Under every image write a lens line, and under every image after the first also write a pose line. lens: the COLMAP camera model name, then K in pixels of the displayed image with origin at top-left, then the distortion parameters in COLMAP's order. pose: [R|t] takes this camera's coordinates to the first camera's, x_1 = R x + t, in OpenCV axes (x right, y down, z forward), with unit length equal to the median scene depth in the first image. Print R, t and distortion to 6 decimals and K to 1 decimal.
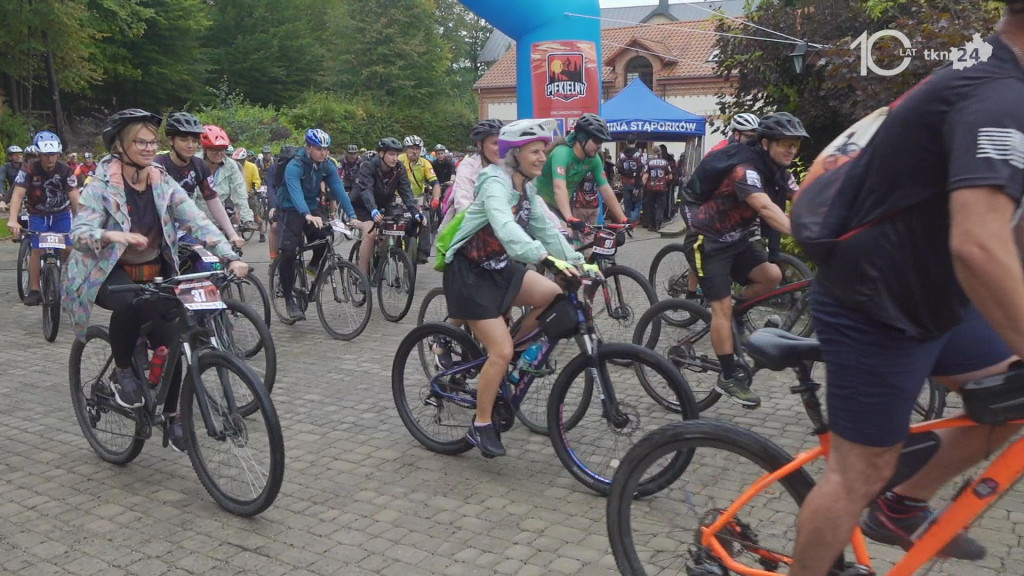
lens RADIAL K [[844.9, 0, 515.7], [0, 844.9, 288.2], [0, 0, 1]] dist [-0.007487, 0.009126]
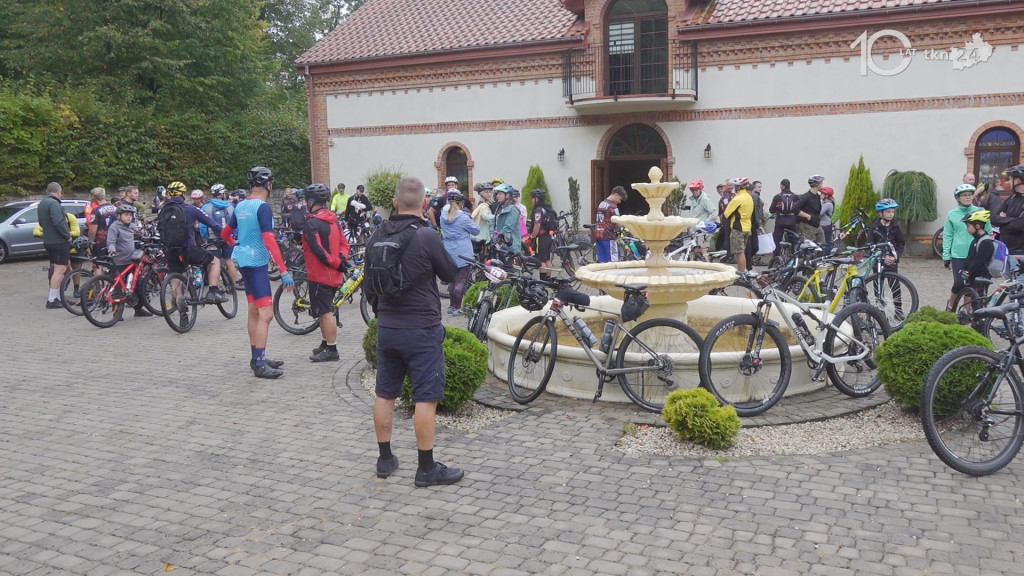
lens RADIAL K [[844.9, 0, 515.7], [0, 844.9, 288.2], [0, 0, 1]] dist [-0.007487, 0.009126]
pose [[0.990203, -0.024681, 0.137437, 0.008712], [0.031456, 0.998383, -0.047342, -0.077880], [-0.136047, 0.051201, 0.989378, 0.506559]]
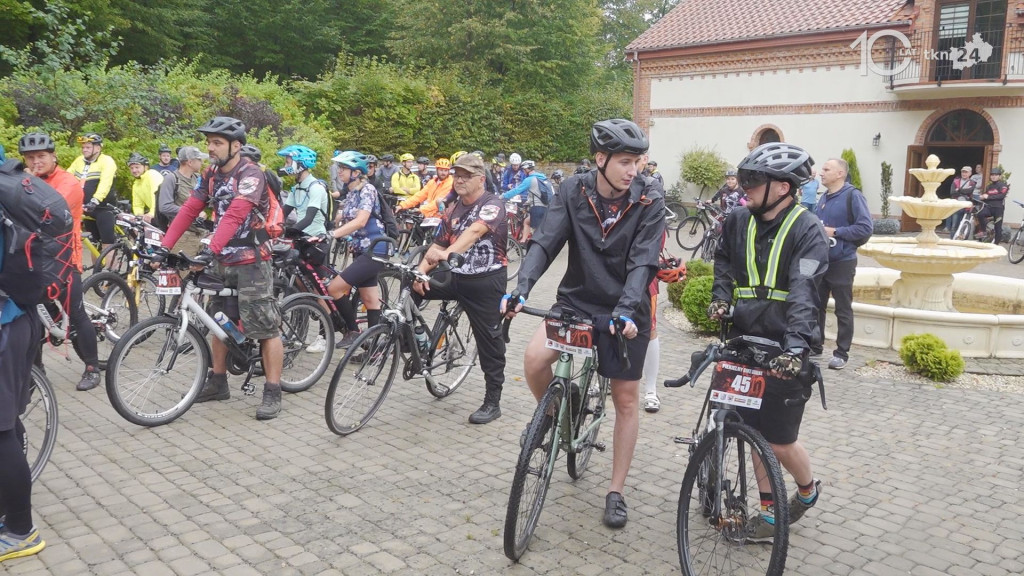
lens RADIAL K [[844.9, 0, 515.7], [0, 844.9, 288.2], [0, 0, 1]] dist [-0.007487, 0.009126]
pose [[0.974216, 0.060331, -0.217400, 0.010681], [-0.065059, 0.997774, -0.014649, -0.069801], [0.216032, 0.028415, 0.975973, 0.460397]]
